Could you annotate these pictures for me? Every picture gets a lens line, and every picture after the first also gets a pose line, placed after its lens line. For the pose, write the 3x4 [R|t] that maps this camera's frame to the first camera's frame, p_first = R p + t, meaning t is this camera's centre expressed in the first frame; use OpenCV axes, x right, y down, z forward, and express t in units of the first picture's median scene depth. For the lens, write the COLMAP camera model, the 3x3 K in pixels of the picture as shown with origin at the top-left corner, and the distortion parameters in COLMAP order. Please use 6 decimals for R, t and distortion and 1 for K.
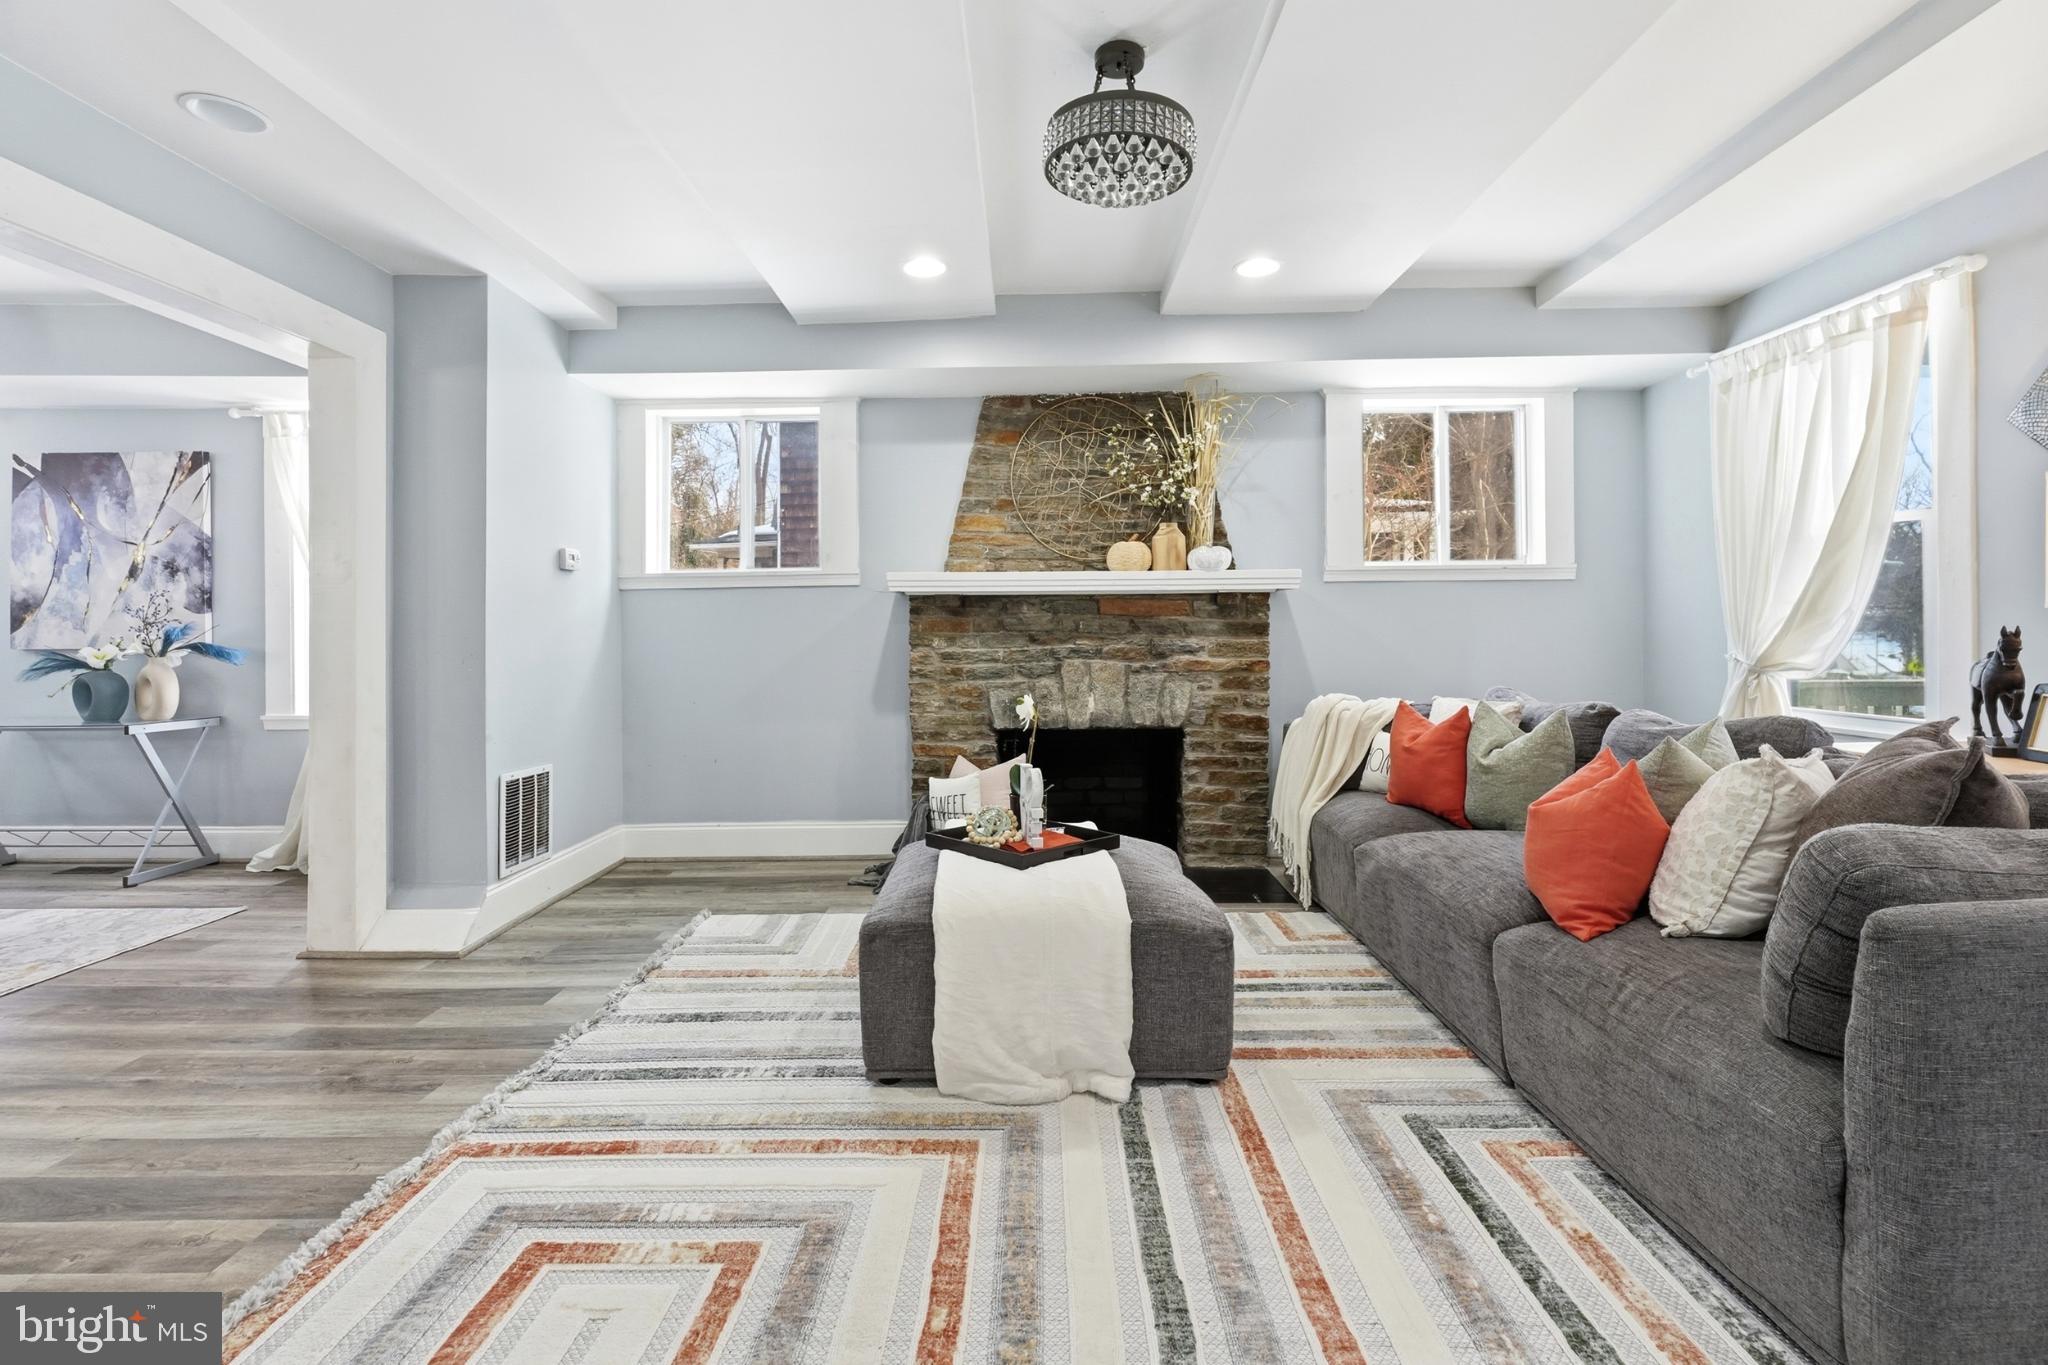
lens RADIAL K [[926.1, 0, 1017.2], [0, 926.1, 633.0], [0, 0, 1]] dist [0.000342, 0.000060]
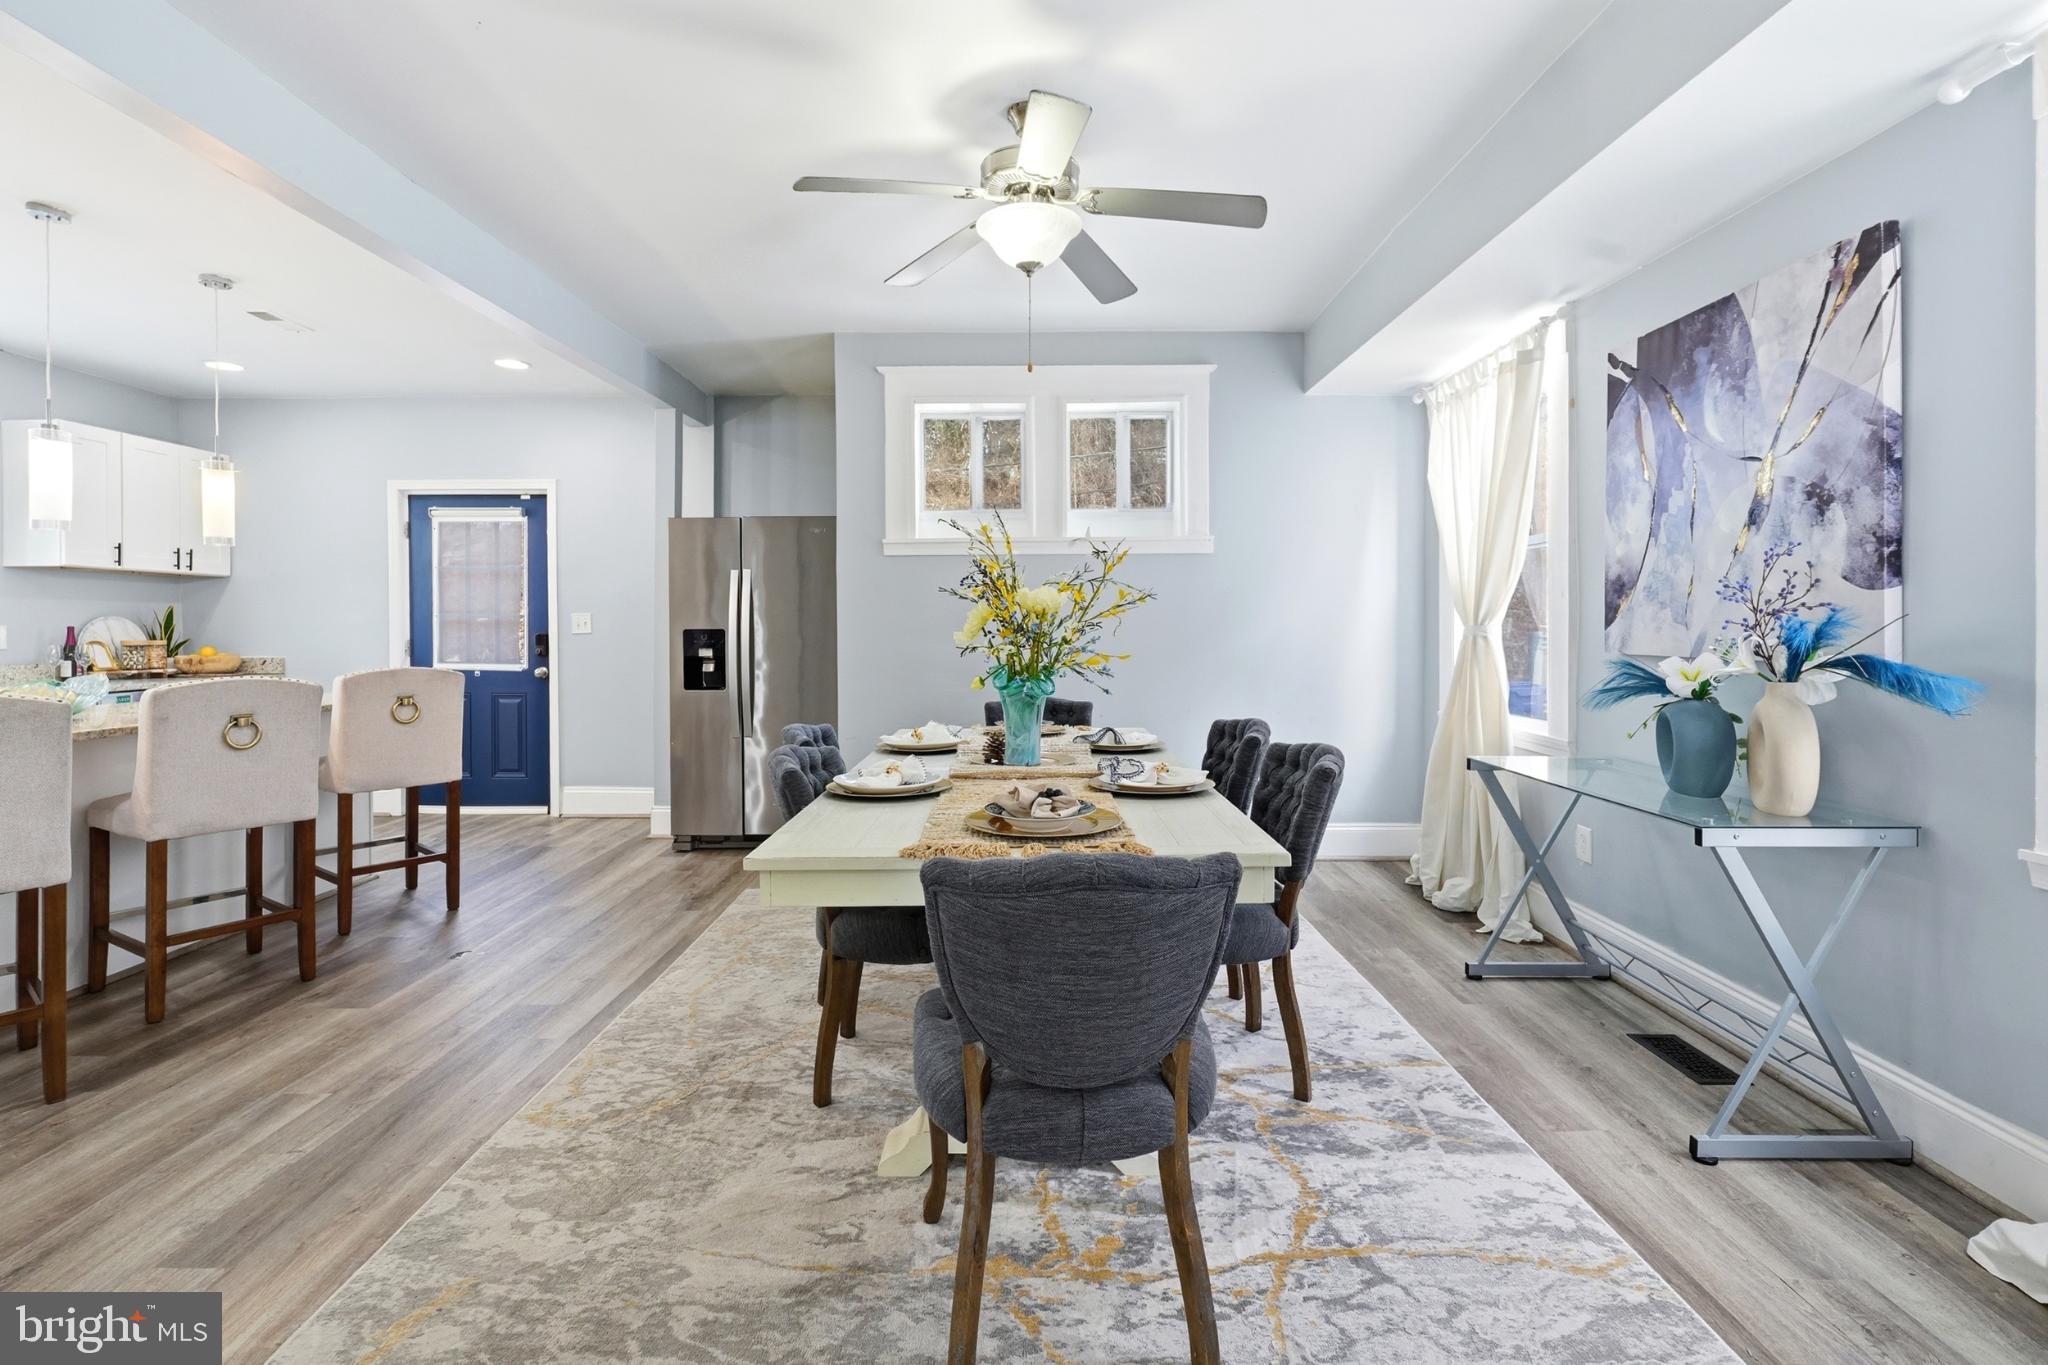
lens RADIAL K [[926.1, 0, 1017.2], [0, 926.1, 633.0], [0, 0, 1]] dist [0.000342, 0.000060]
pose [[0.011044, 0.014863, -0.999829, -0.457075], [0.008588, 0.999851, 0.014958, -0.010451], [0.999902, -0.008752, 0.010915, 0.605393]]
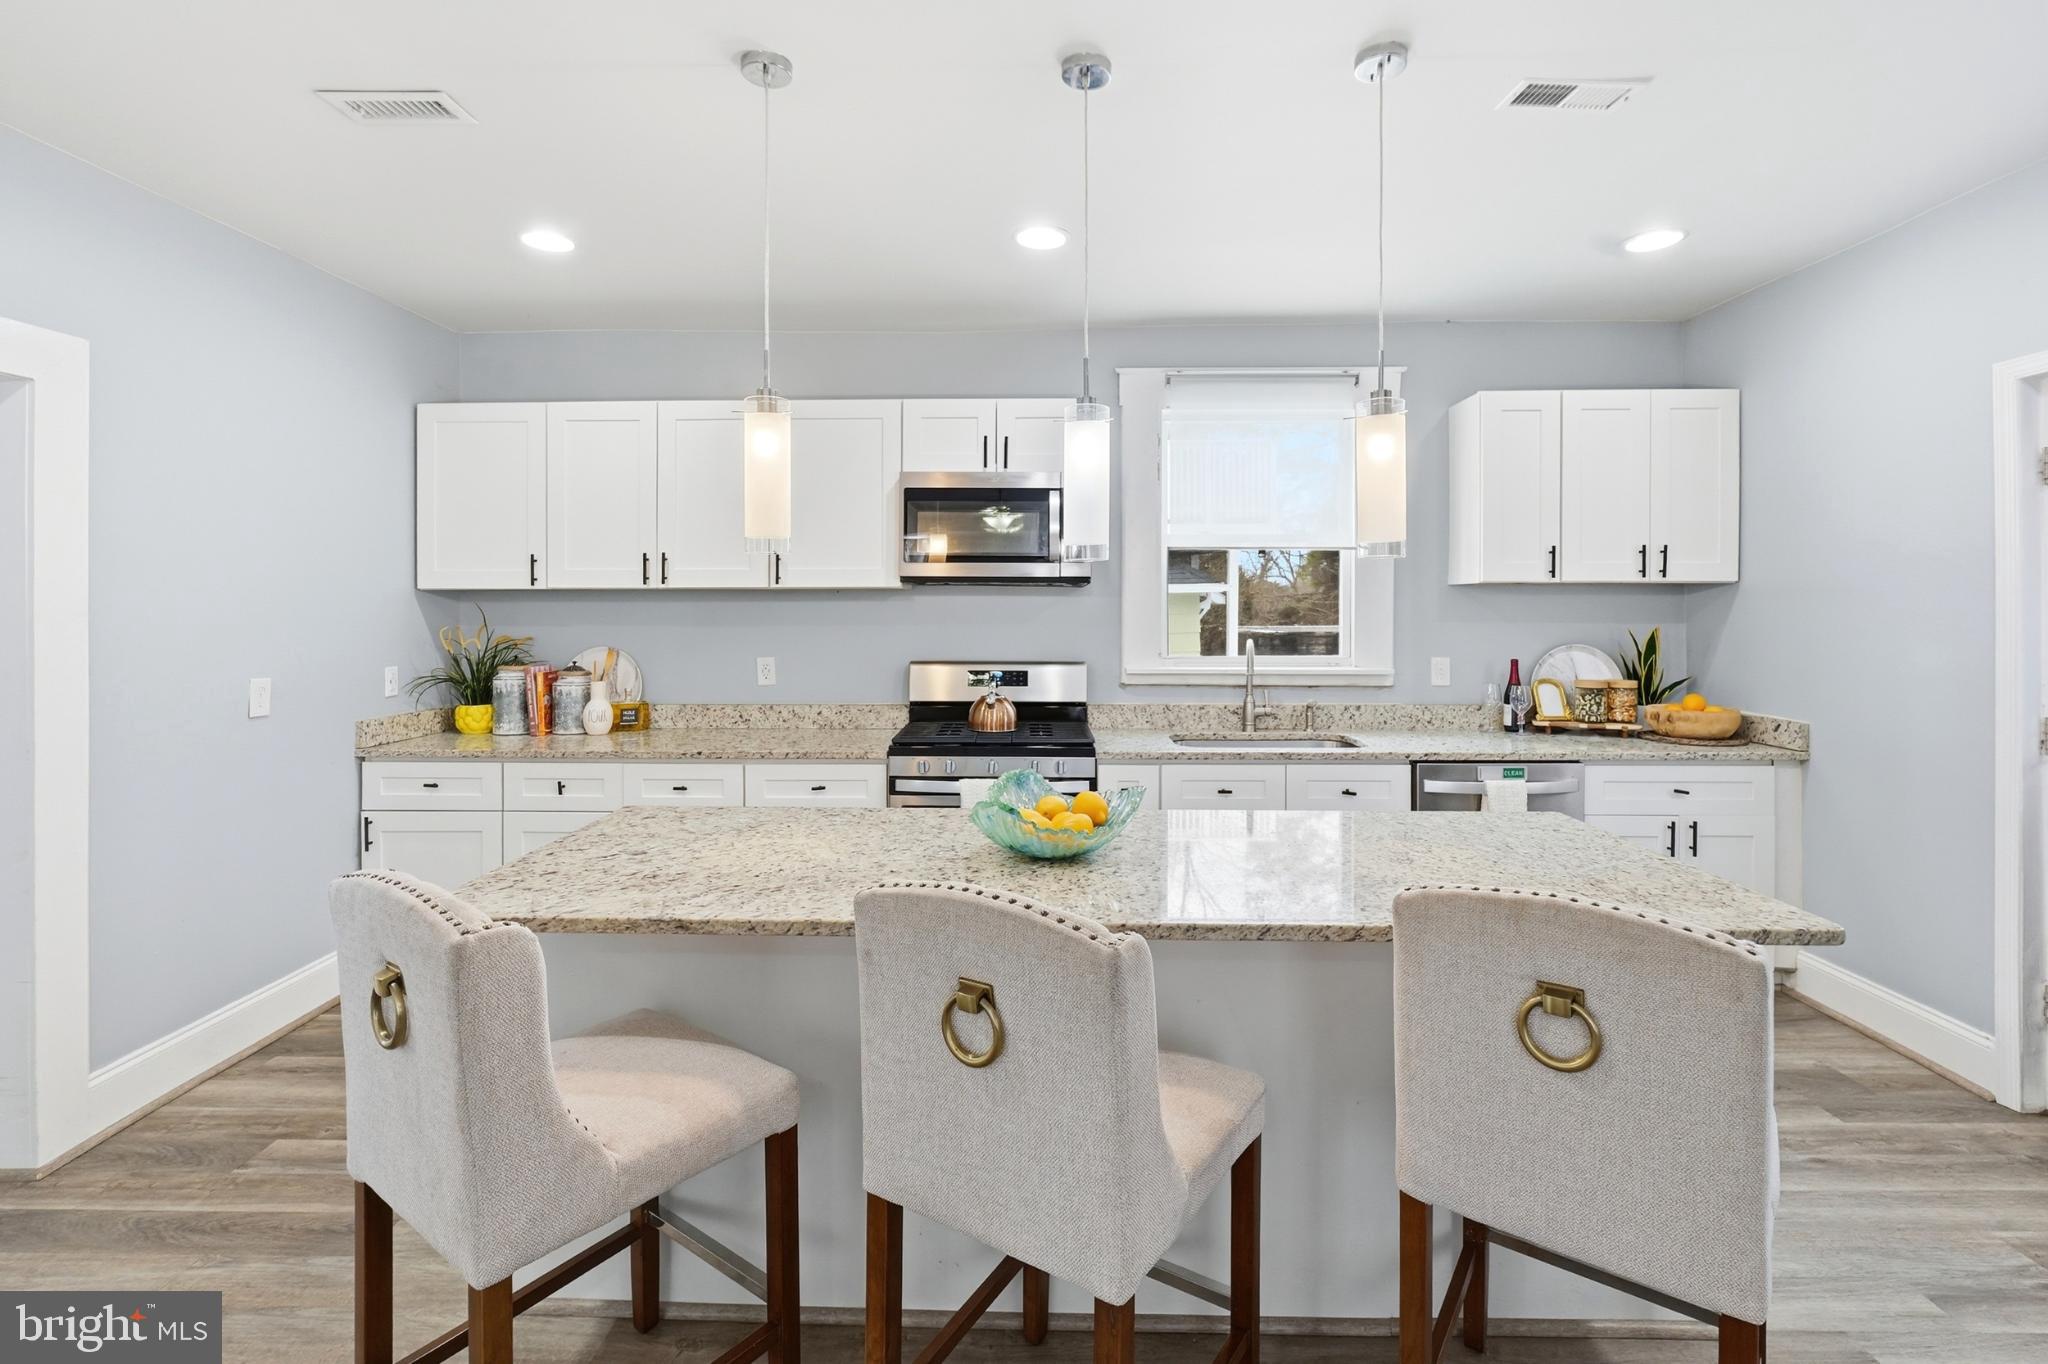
lens RADIAL K [[942.6, 0, 1026.0], [0, 942.6, 614.1], [0, 0, 1]] dist [0.001453, 0.000074]
pose [[-0.999959, 0.008995, -0.001423, -1.147860], [0.008992, 0.999957, 0.002377, -0.059781], [0.001444, 0.002364, -0.999996, 0.340329]]
